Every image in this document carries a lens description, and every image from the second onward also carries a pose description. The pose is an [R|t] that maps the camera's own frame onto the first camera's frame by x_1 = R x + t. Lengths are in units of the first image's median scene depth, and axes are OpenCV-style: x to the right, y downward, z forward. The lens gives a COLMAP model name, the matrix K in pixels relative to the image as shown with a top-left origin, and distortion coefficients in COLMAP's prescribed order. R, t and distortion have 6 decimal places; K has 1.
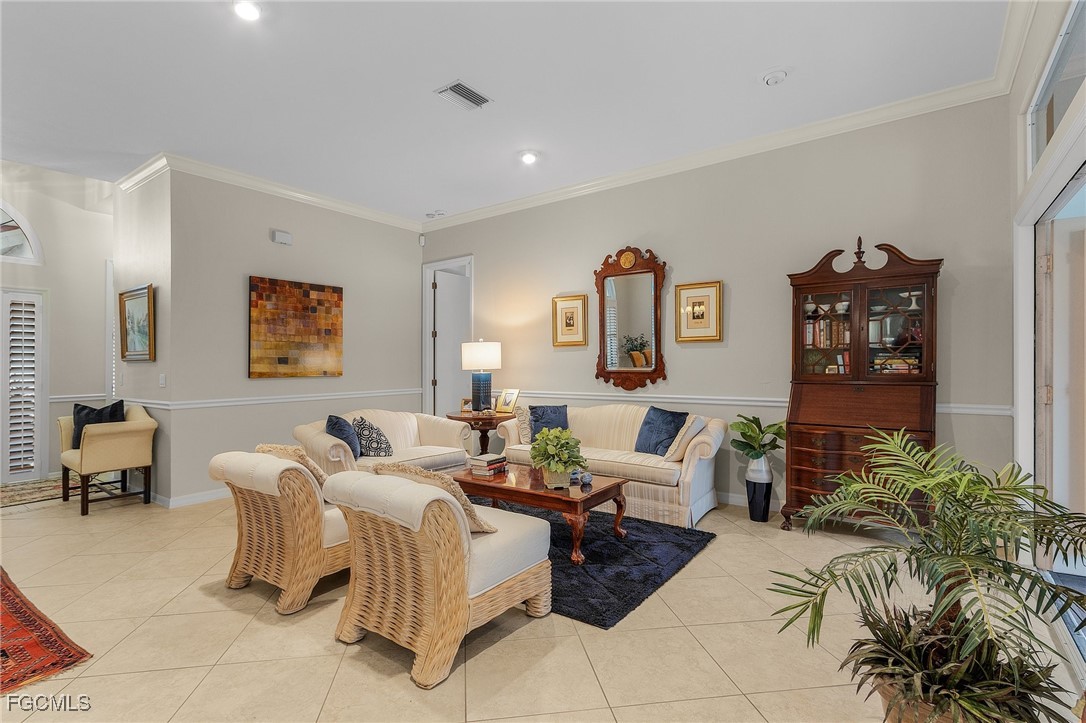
lens RADIAL K [[520.7, 0, 541.9], [0, 520.7, 365.3], [0, 0, 1]] dist [-0.001606, -0.000314]
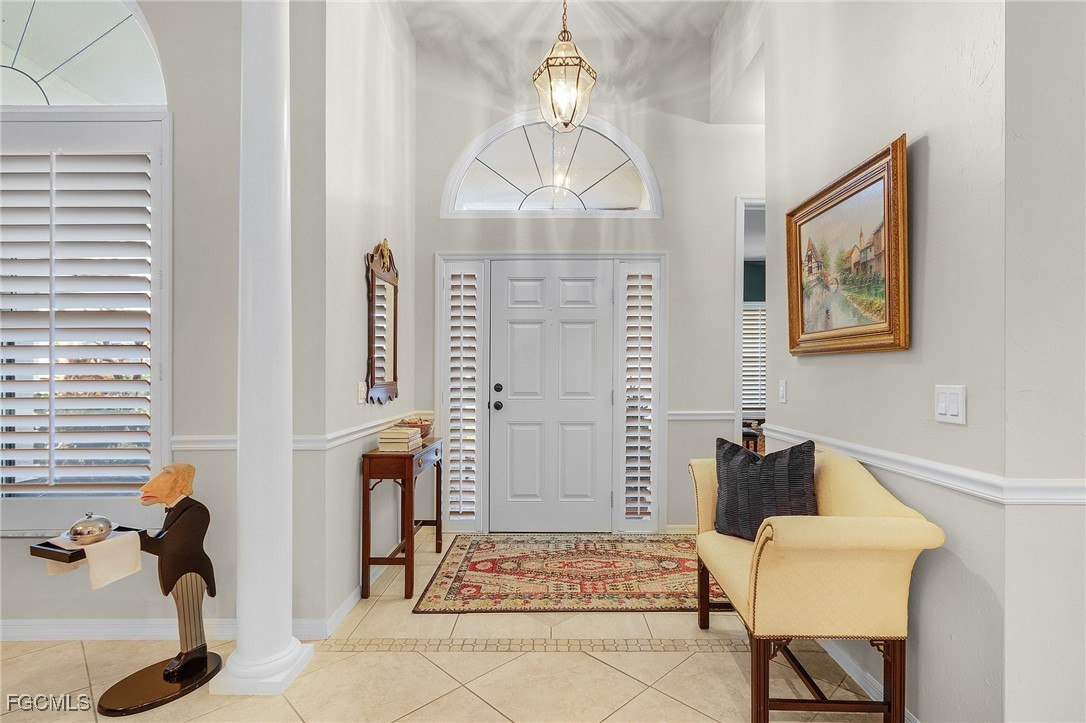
lens RADIAL K [[520.7, 0, 544.8], [0, 520.7, 367.0], [0, 0, 1]] dist [-0.001606, -0.000314]
pose [[0.579012, -0.000610, -0.815319, -0.567427], [-0.003285, 0.999990, -0.003081, 0.006370], [0.815312, 0.004462, 0.579004, 0.555058]]
